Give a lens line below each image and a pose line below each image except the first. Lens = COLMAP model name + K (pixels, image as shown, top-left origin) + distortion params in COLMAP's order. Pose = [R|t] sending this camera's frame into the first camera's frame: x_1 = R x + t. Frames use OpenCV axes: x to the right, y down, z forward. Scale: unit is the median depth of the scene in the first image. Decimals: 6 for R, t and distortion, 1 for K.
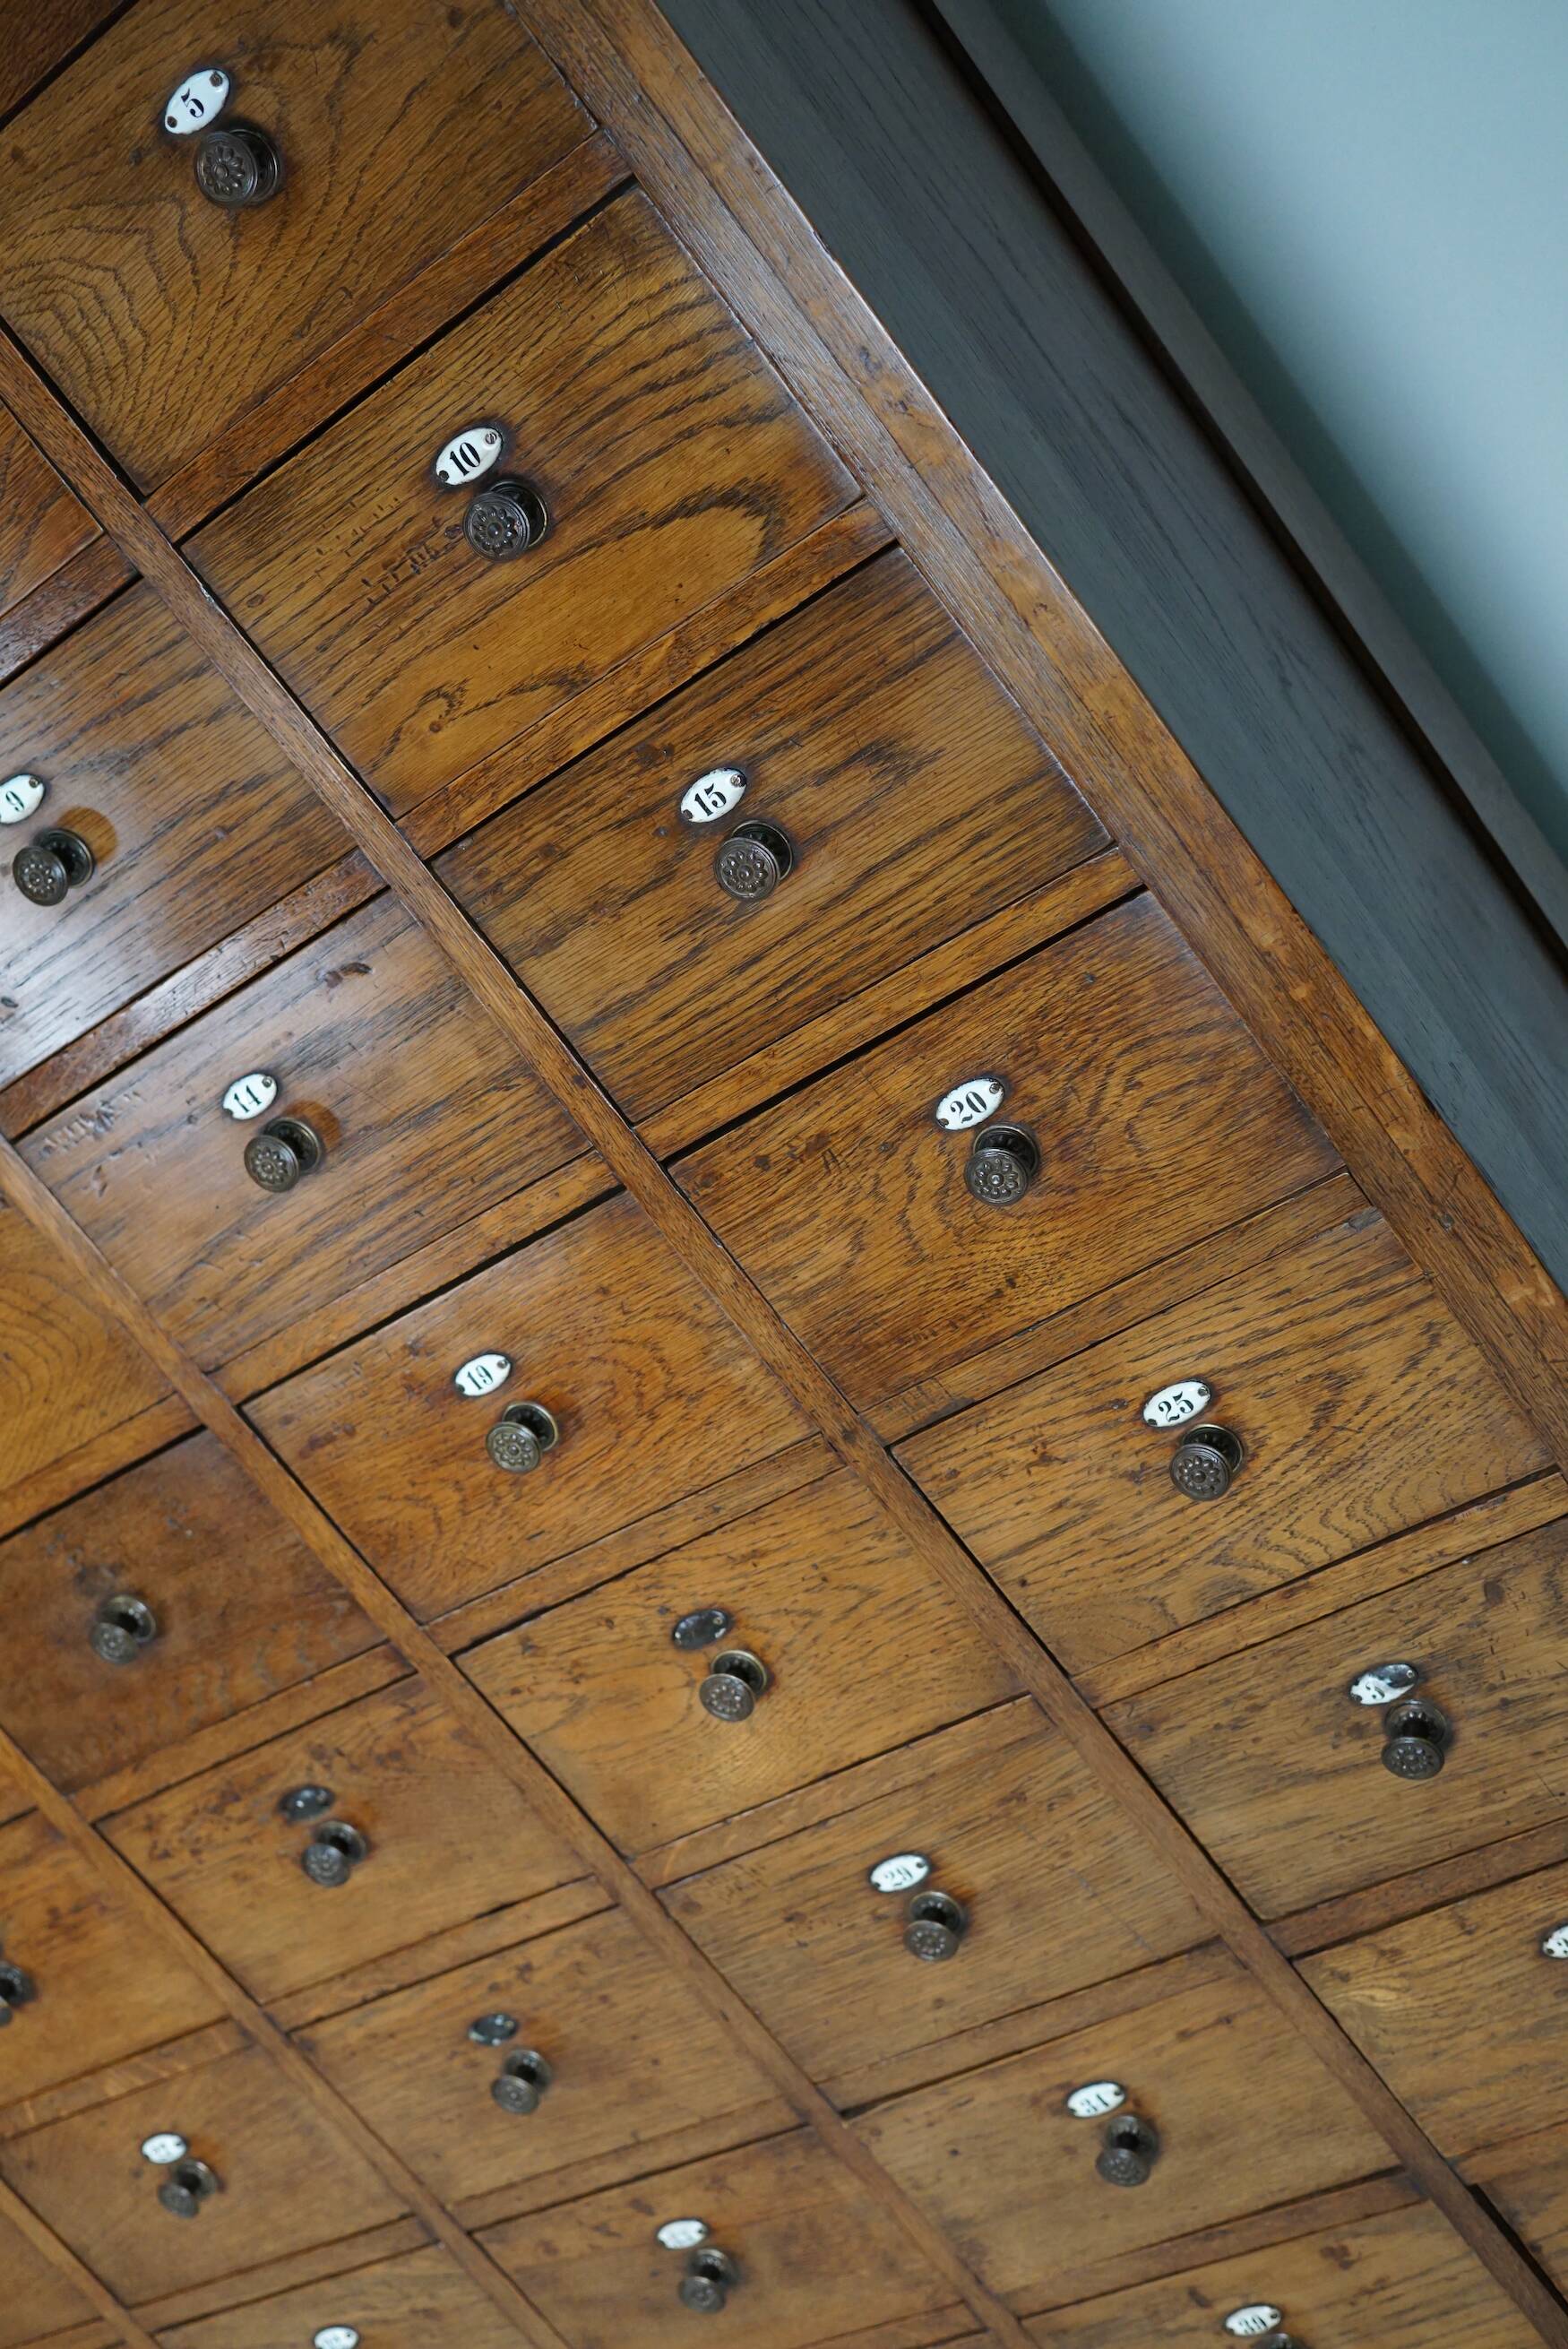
lens RADIAL K [[3050.7, 0, 797.7], [0, 3050.7, 1176.0], [0, 0, 1]] dist [-0.152492, 0.342084]
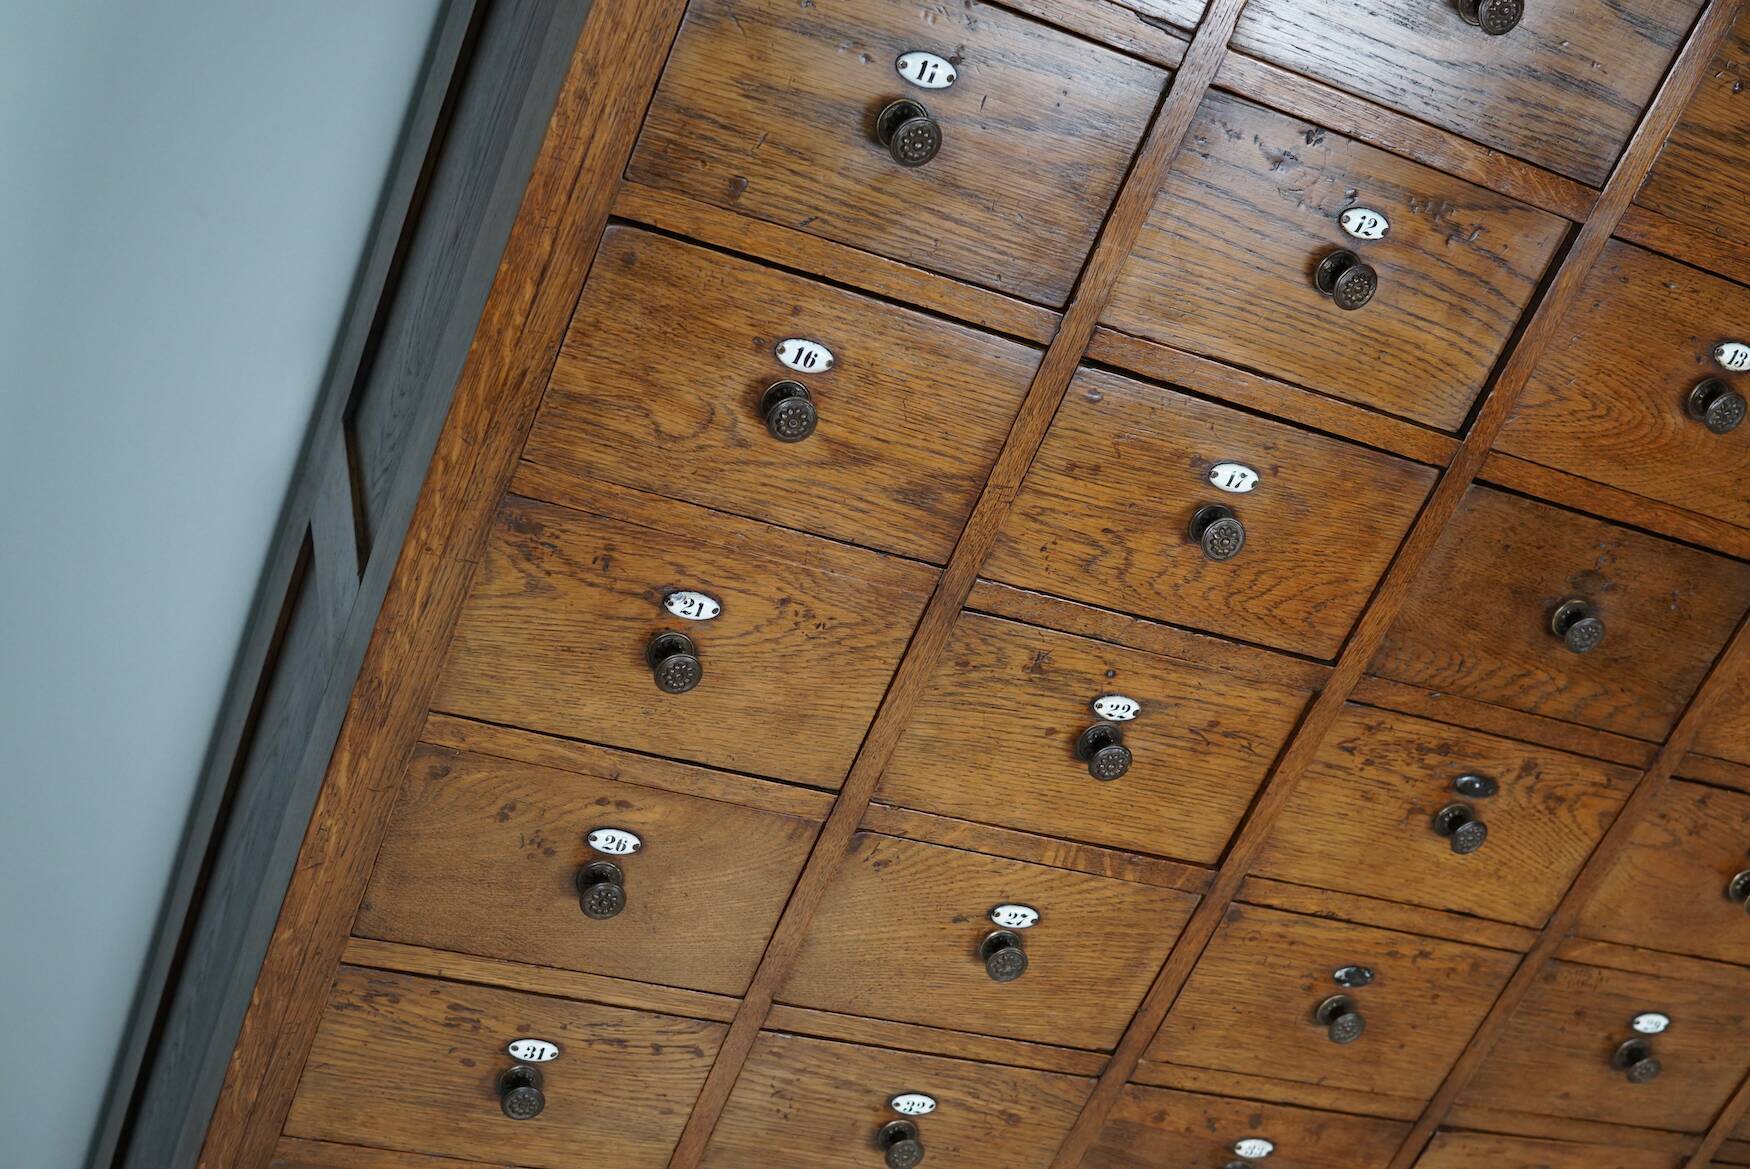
lens RADIAL K [[2273.0, 0, 870.7], [0, 2273.0, 599.4], [0, 0, 1]] dist [-0.152492, 0.342084]
pose [[0.383389, 0.490228, 0.782745, -1.181186], [-0.541607, 0.805822, -0.239402, 0.577509], [-0.748114, -0.332156, 0.574454, 0.762620]]
